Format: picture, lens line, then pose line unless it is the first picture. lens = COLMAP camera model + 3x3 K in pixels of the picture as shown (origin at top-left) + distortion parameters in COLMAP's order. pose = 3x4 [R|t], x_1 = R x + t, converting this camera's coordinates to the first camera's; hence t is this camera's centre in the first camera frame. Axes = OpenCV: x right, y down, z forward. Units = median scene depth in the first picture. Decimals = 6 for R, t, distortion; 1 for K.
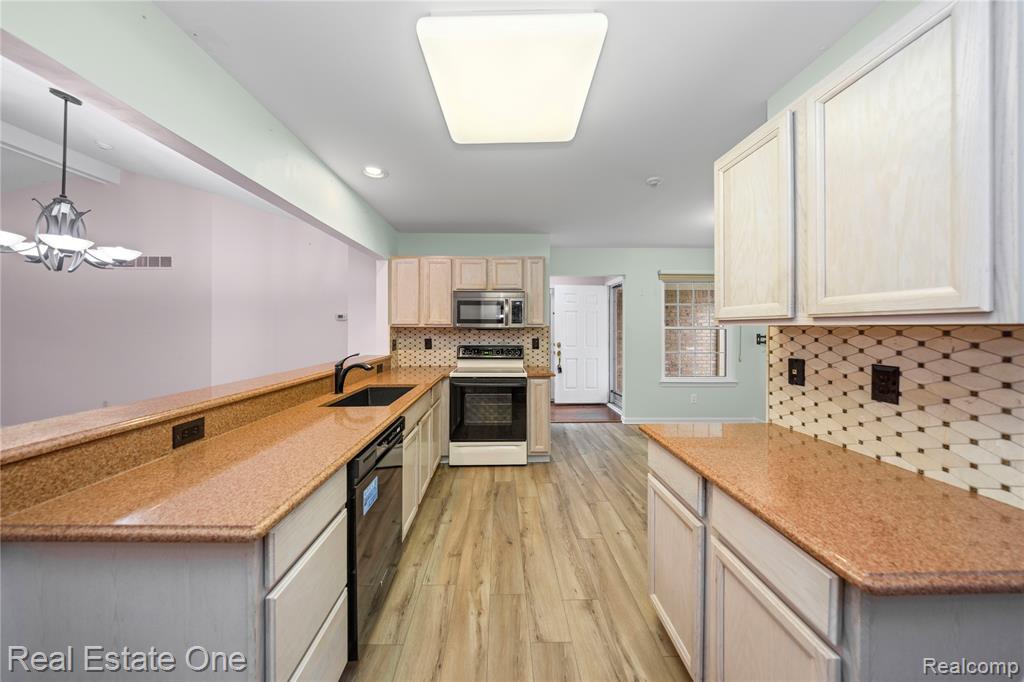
lens RADIAL K [[331.3, 0, 510.7], [0, 331.3, 325.2], [0, 0, 1]] dist [-0.001649, -0.000428]
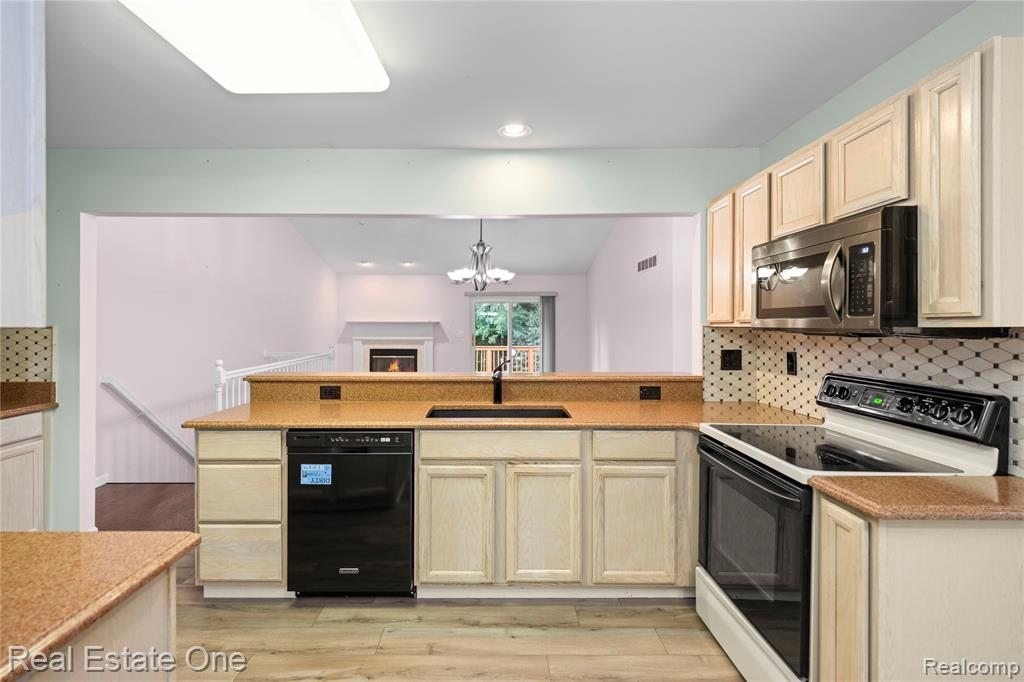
lens RADIAL K [[487.1, 0, 488.0], [0, 487.1, 318.3], [0, 0, 1]] dist [0.011102, 0.000582]
pose [[-0.034669, -0.020690, -0.999185, 1.130347], [0.008086, 0.999747, -0.020983, 0.008950], [0.999366, -0.008807, -0.034493, 1.472497]]
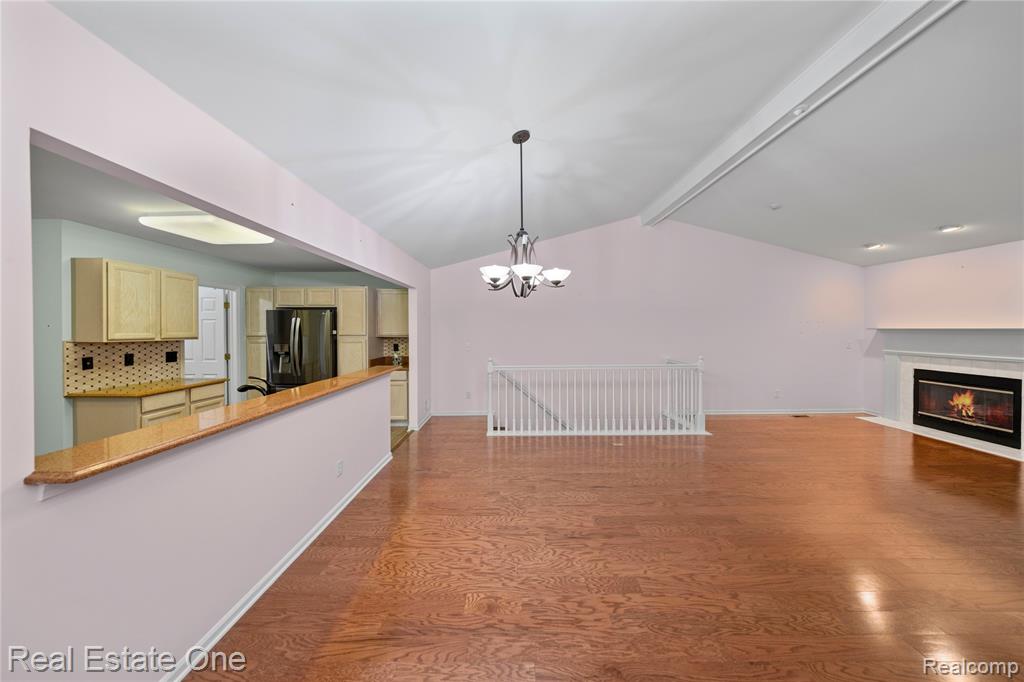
lens RADIAL K [[331.3, 0, 505.4], [0, 331.3, 329.5], [0, 0, 1]] dist [-0.001649, -0.000428]
pose [[-0.998940, 0.000077, 0.046040, -1.824454], [-0.000304, 0.999966, -0.008270, -0.058343], [-0.046039, -0.008275, -0.998905, 2.834952]]
